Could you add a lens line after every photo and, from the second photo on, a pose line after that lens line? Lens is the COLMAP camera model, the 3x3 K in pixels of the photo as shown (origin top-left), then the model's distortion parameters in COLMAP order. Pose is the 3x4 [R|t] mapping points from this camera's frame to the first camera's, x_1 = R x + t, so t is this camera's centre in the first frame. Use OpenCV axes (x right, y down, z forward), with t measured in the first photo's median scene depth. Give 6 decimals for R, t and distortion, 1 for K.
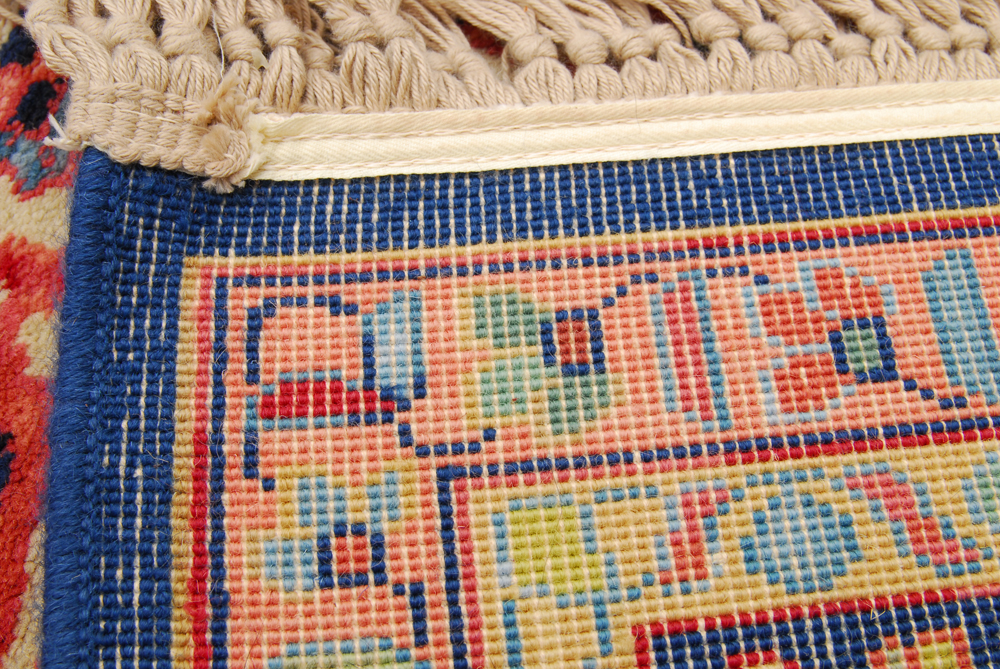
lens RADIAL K [[1360.2, 0, 500.0], [0, 1360.2, 334.5], [0, 0, 1]] dist [-0.115091, 0.005615]
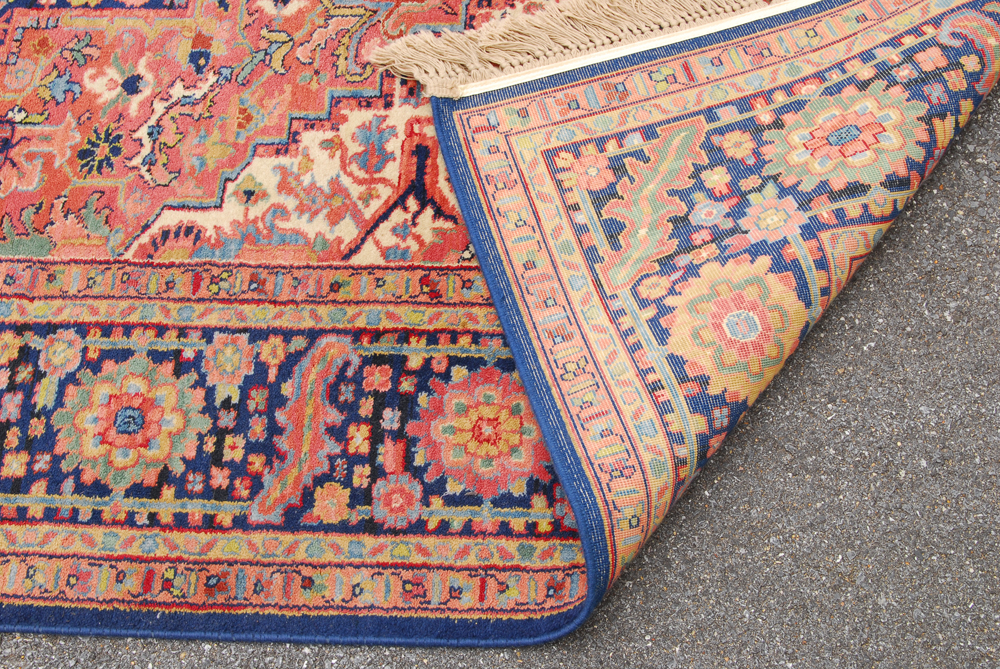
lens RADIAL K [[1320.3, 0, 500.0], [0, 1320.3, 334.5], [0, 0, 1]] dist [0.001442, 0.033251]
pose [[0.981675, -0.190320, 0.009625, -0.271879], [0.190528, 0.981205, -0.030604, 1.072475], [-0.003620, 0.031877, 0.999485, -4.526950]]
